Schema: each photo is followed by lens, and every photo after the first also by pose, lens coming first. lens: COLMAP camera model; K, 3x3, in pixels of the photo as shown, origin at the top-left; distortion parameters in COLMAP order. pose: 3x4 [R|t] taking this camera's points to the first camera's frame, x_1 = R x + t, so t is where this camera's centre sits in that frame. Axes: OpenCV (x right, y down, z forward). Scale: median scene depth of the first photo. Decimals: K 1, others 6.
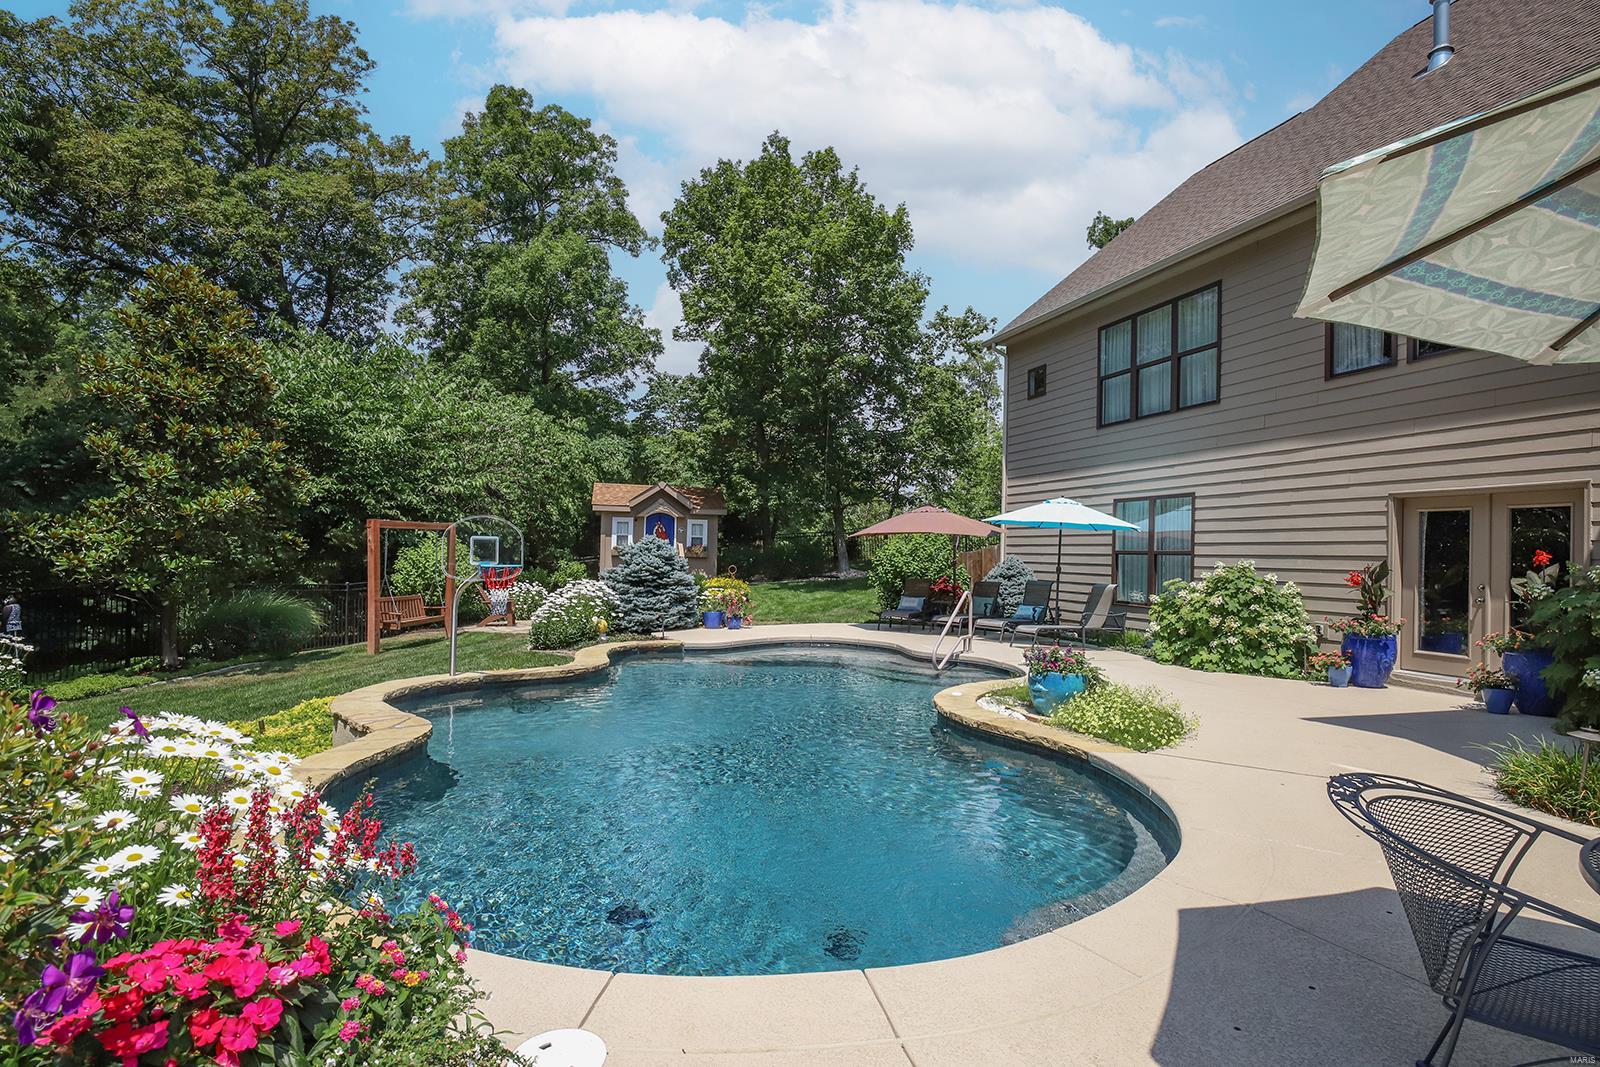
lens RADIAL K [[809.7, 0, 797.4], [0, 809.7, 571.7], [0, 0, 1]] dist [-0.031445, -0.000295]
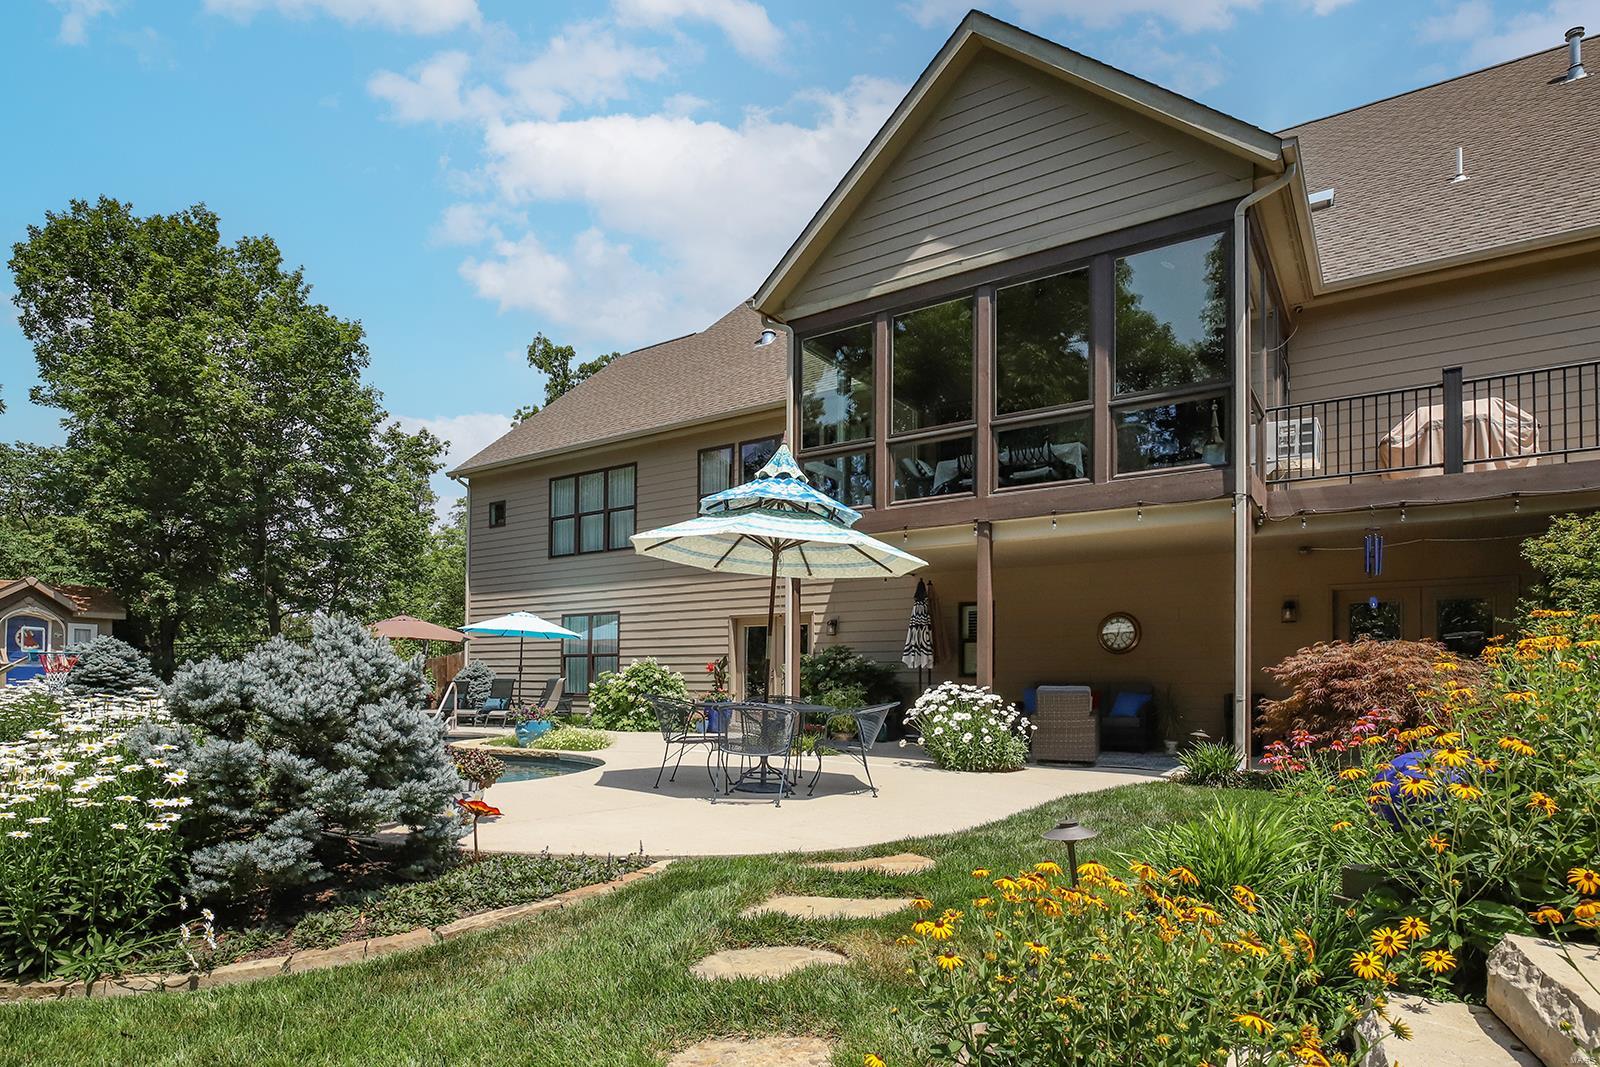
lens RADIAL K [[844.9, 0, 797.1], [0, 844.9, 640.7], [0, 0, 1]] dist [-0.001003, -0.000412]
pose [[0.793328, 0.014791, 0.608615, -0.132021], [0.021838, 0.998370, -0.052729, 0.031607], [-0.608403, 0.055122, 0.791712, -0.299608]]
